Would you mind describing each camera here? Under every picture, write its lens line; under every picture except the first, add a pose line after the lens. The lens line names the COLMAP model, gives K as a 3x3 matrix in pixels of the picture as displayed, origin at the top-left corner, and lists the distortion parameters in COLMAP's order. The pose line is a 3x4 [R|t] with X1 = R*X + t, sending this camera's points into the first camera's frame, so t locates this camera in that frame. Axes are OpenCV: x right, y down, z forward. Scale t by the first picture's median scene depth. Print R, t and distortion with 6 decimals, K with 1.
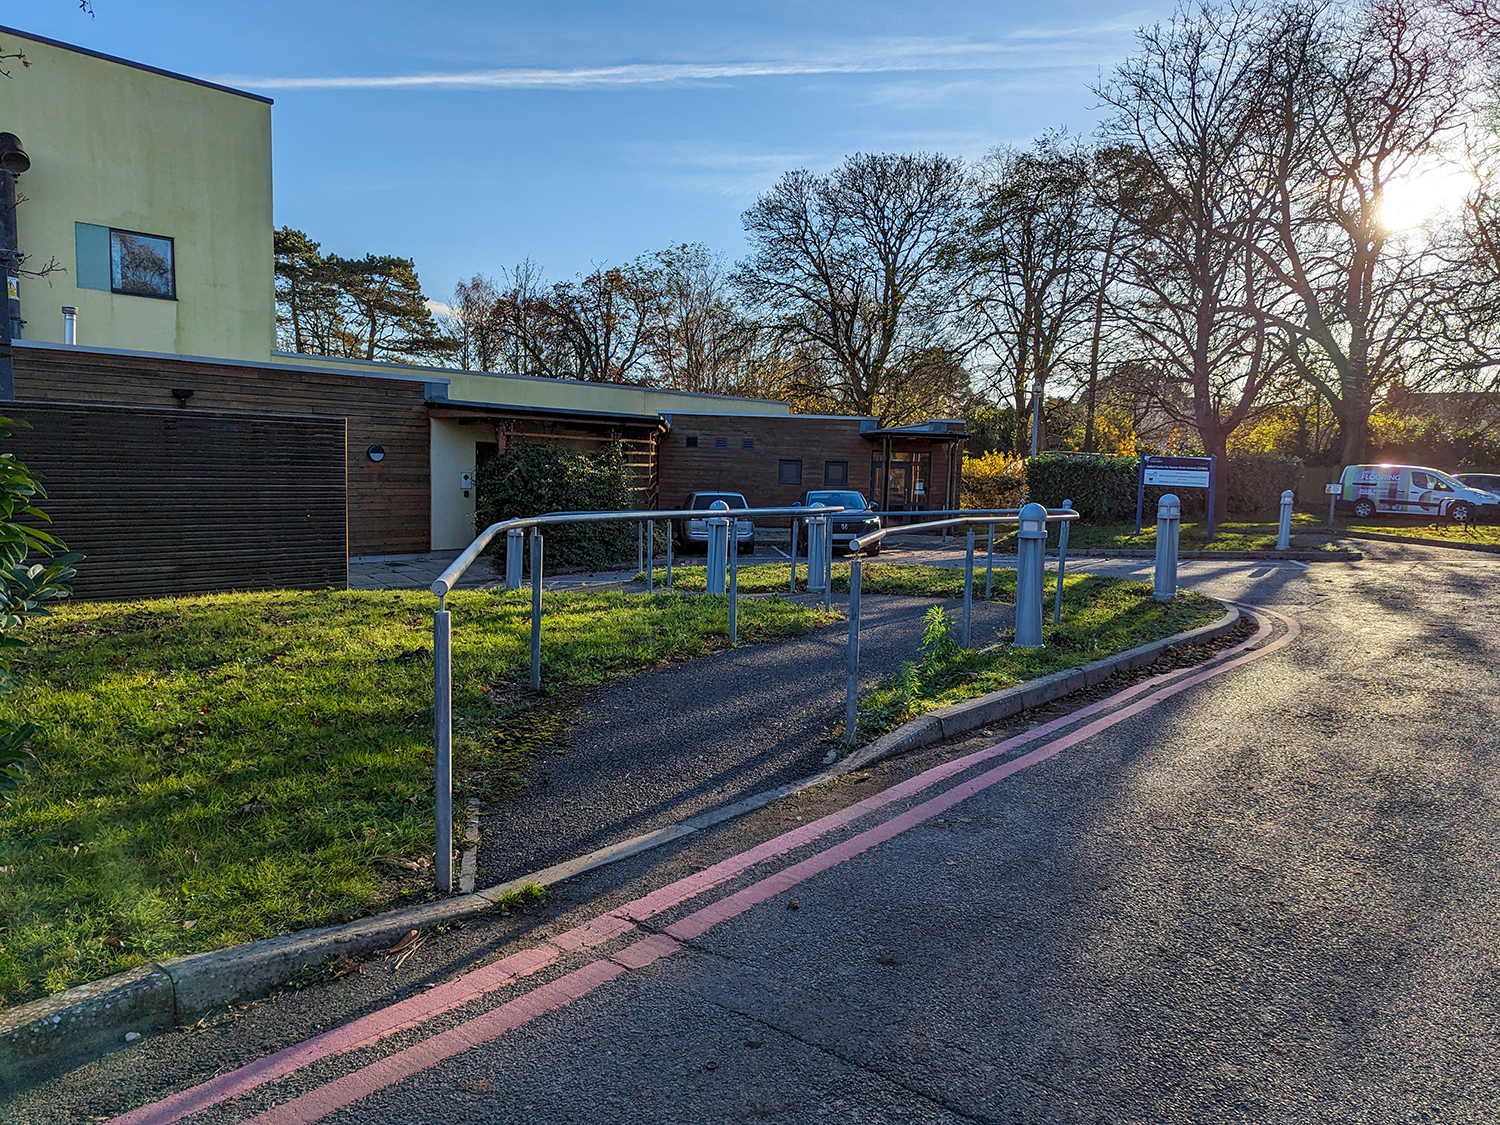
lens RADIAL K [[1007.5, 0, 750.0], [0, 1007.5, 562.5], [0, 0, 1]] dist [0.043724, -0.000534]
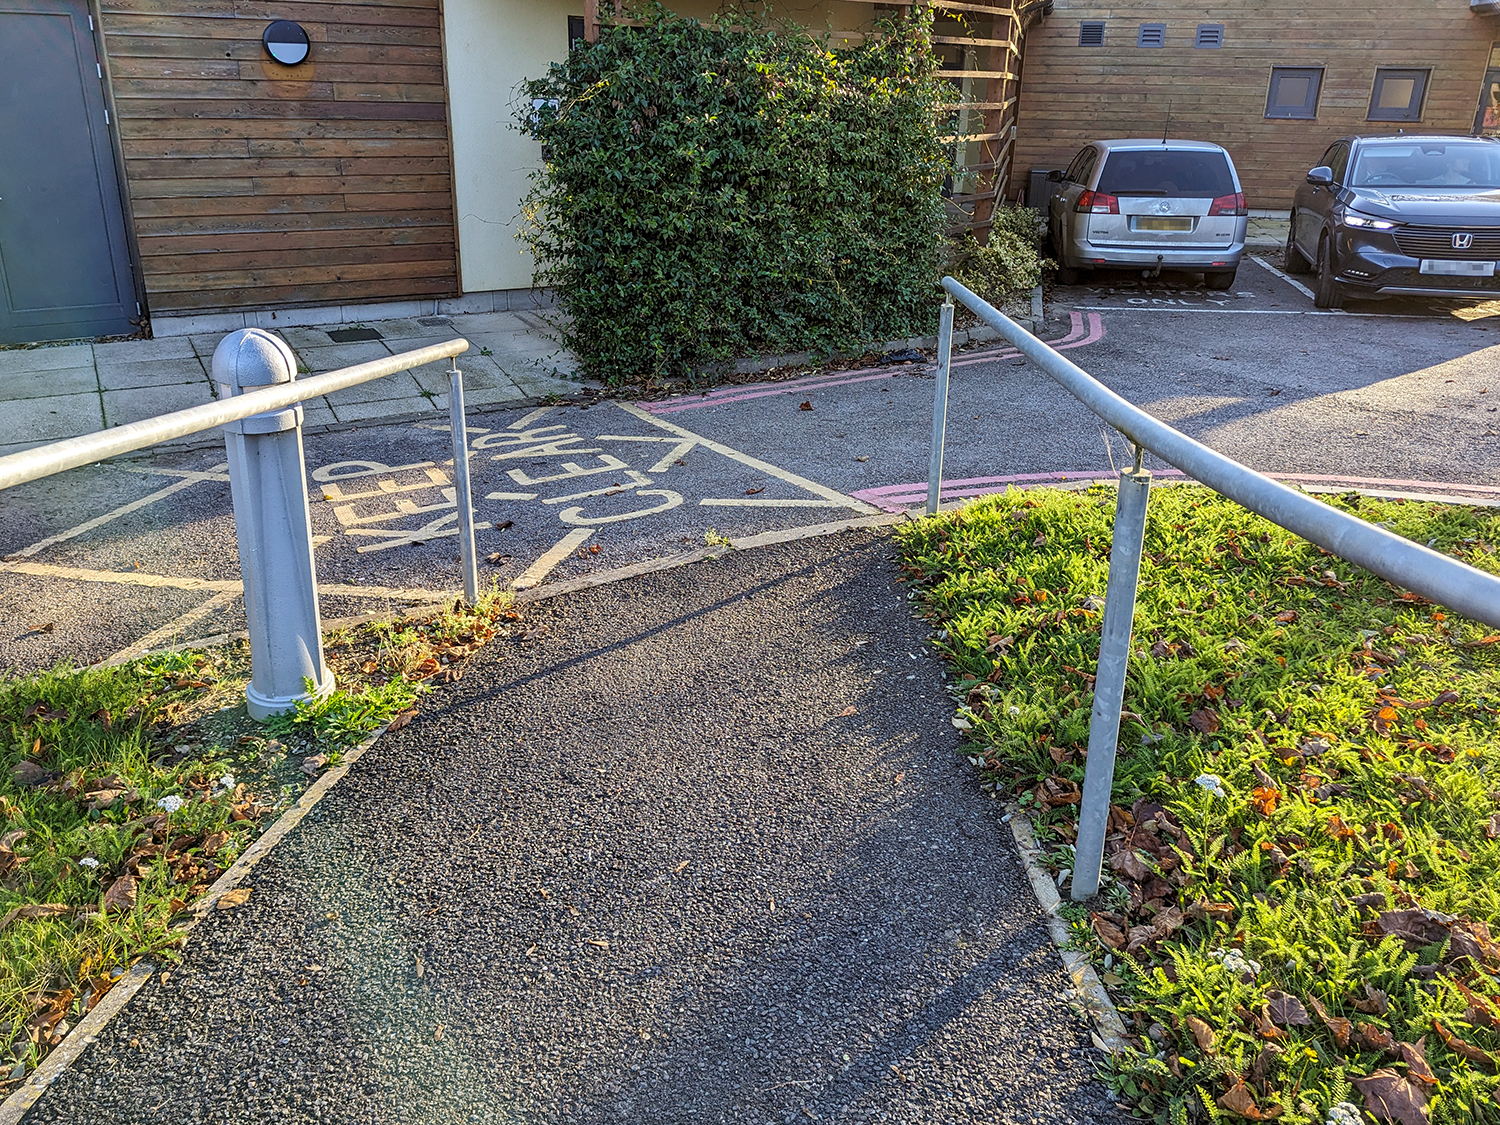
lens RADIAL K [[1275.0, 0, 750.0], [0, 1275.0, 562.5], [0, 0, 1]] dist [0.038453, -0.010516]
pose [[0.957730, 0.094890, -0.271567, -0.036713], [-0.022896, 0.966179, 0.256852, -0.035999], [0.286755, -0.239777, 0.927512, 0.424578]]
